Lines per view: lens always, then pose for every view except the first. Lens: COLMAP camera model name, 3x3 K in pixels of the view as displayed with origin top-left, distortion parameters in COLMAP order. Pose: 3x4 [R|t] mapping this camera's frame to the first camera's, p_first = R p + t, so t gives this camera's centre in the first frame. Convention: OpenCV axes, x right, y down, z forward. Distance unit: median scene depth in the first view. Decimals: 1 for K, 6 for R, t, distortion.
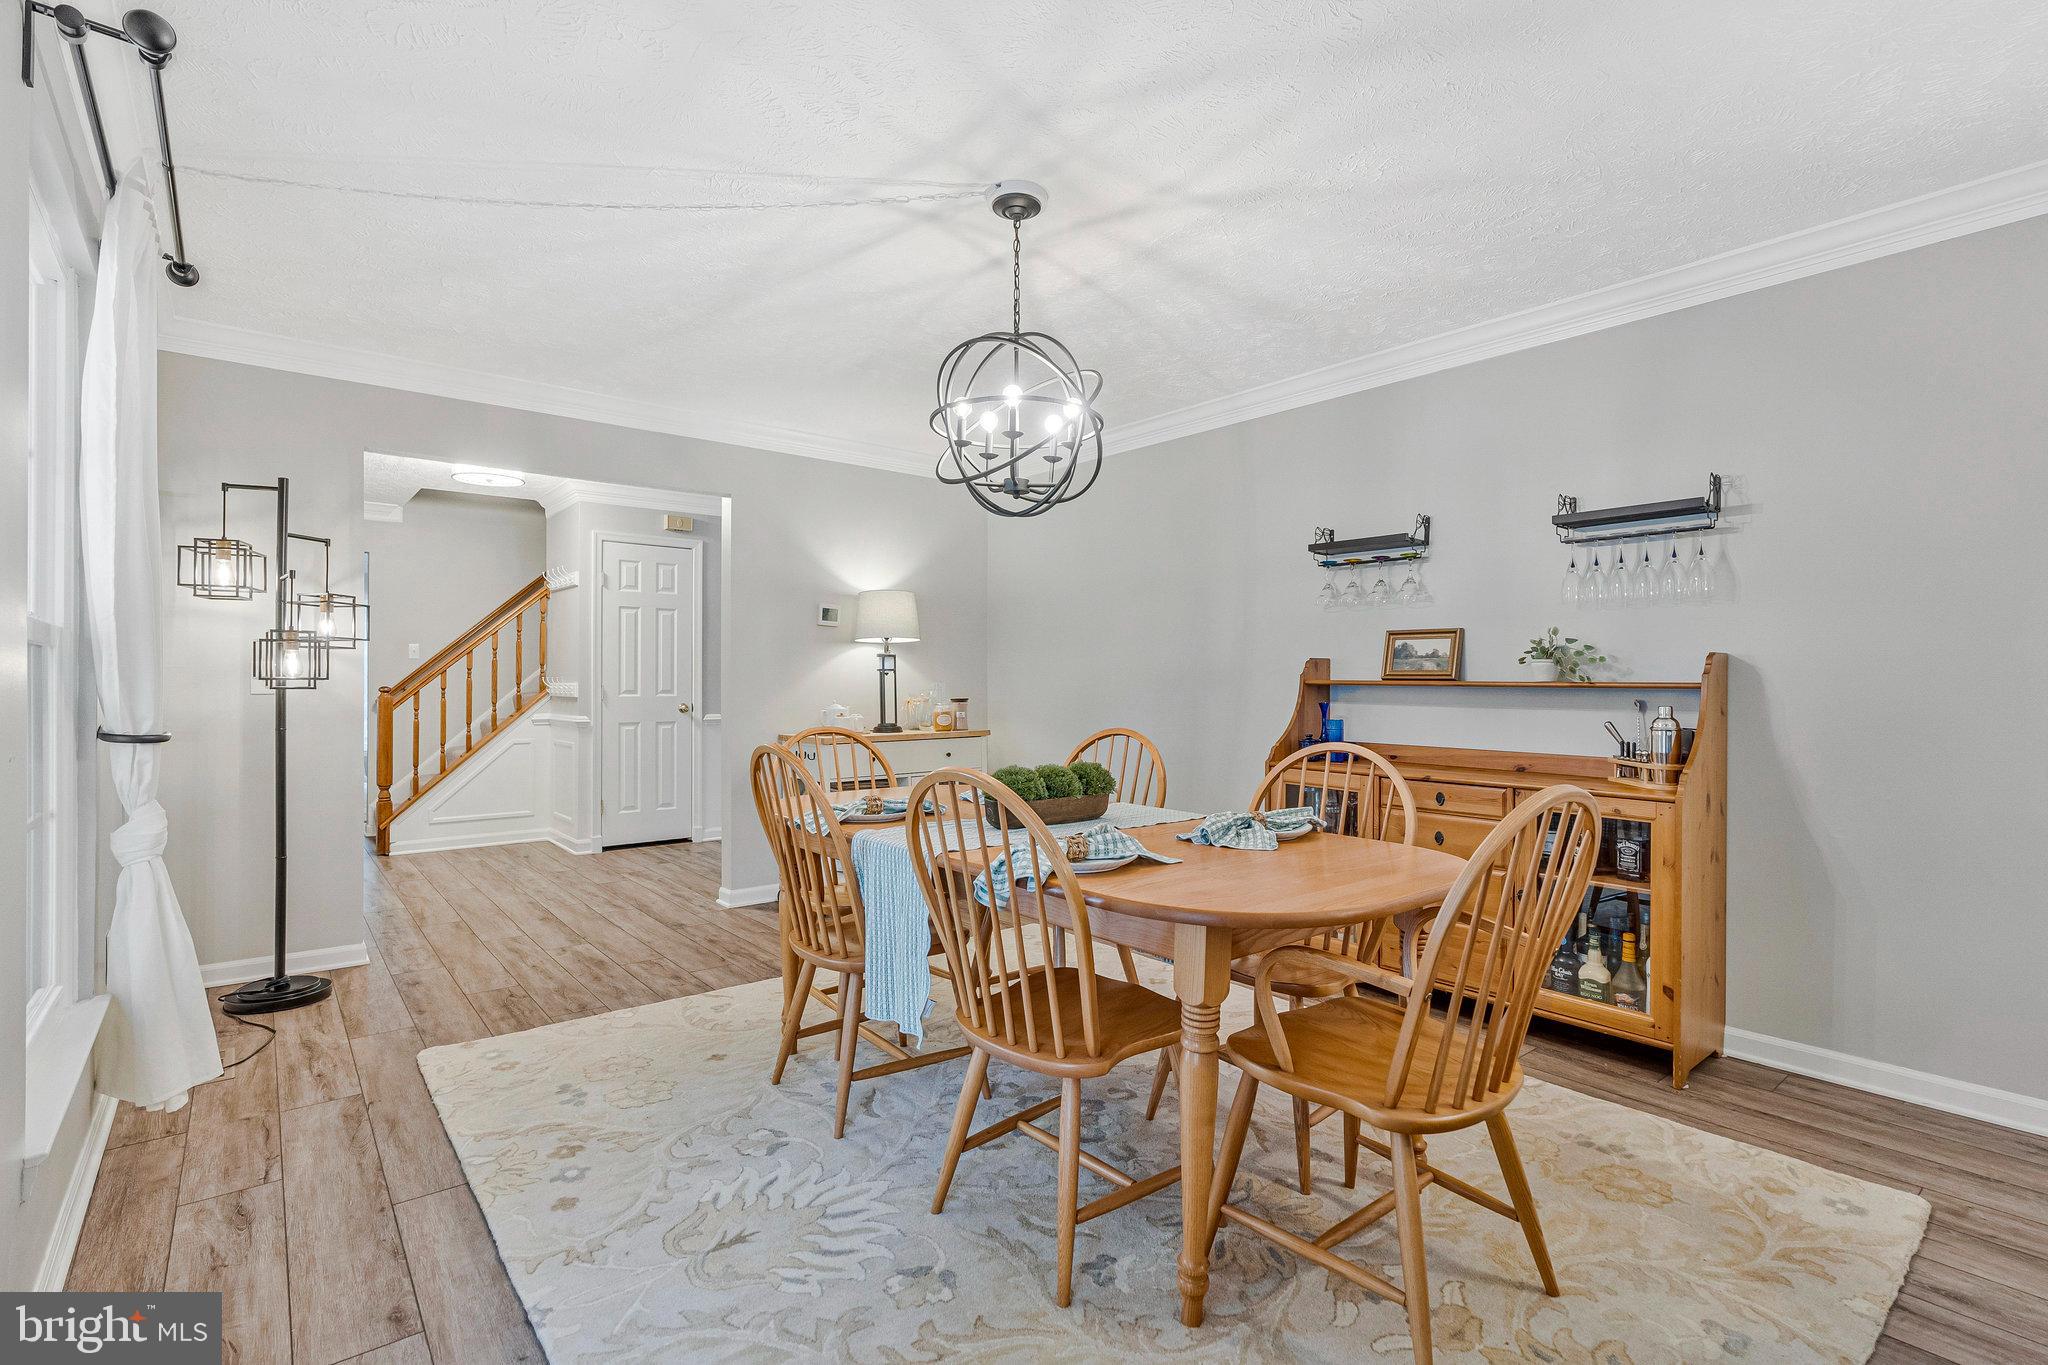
lens RADIAL K [[940.3, 0, 1026.3], [0, 940.3, 681.9], [0, 0, 1]] dist [-0.012852, -0.000278]
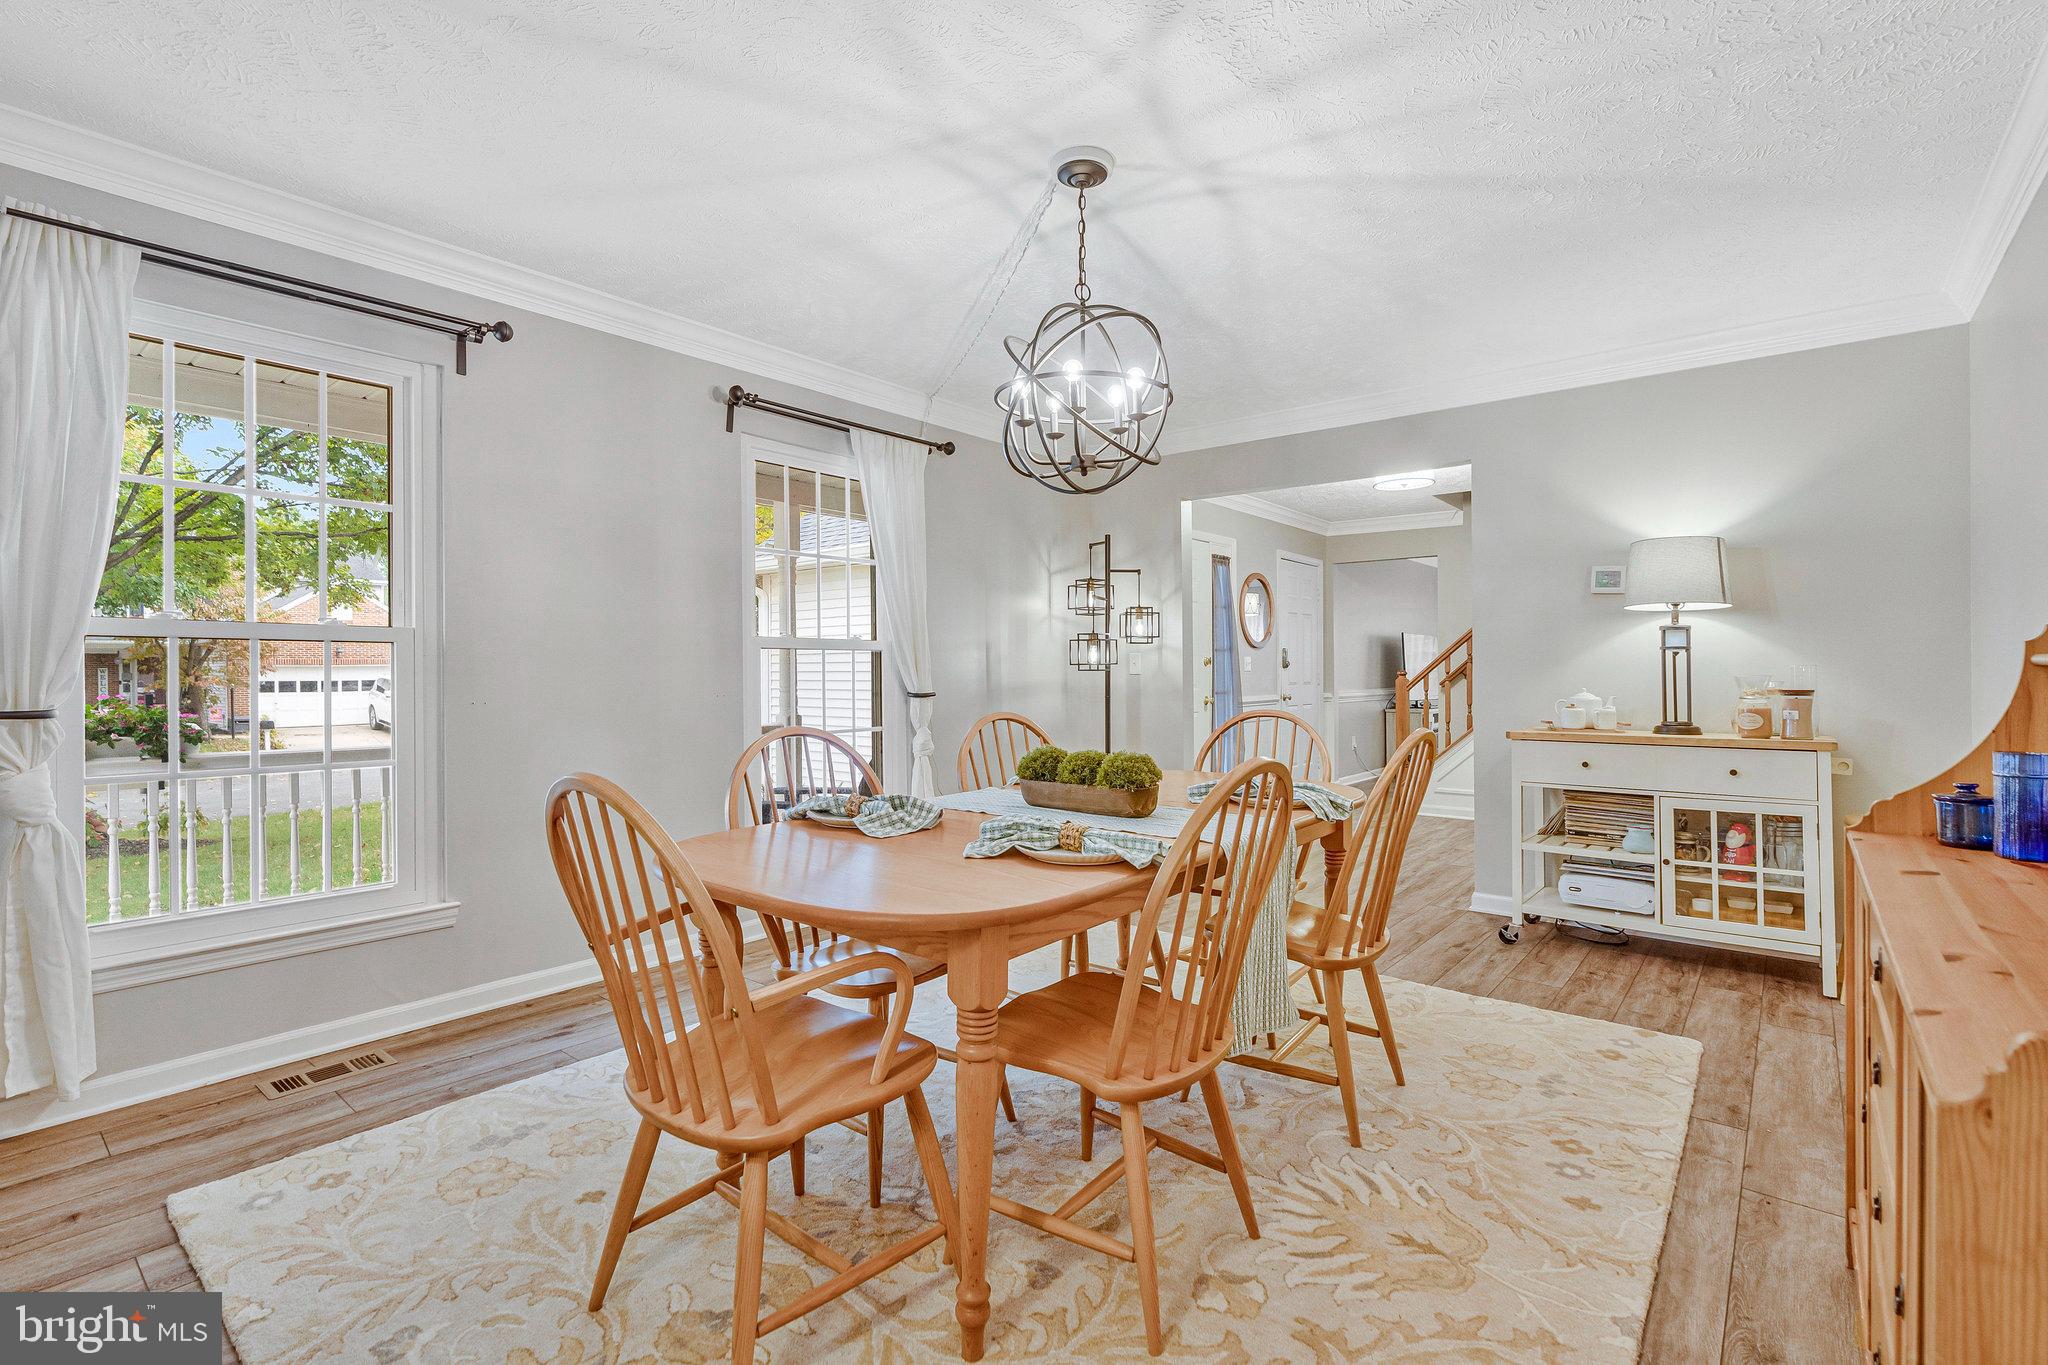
lens RADIAL K [[940.3, 0, 1026.2], [0, 940.3, 672.7], [0, 0, 1]] dist [-0.012852, -0.000278]
pose [[0.188422, 0.000807, -0.982088, 0.708182], [0.001393, 0.999998, 0.001089, 0.007670], [0.982087, -0.001573, 0.188421, 0.573727]]
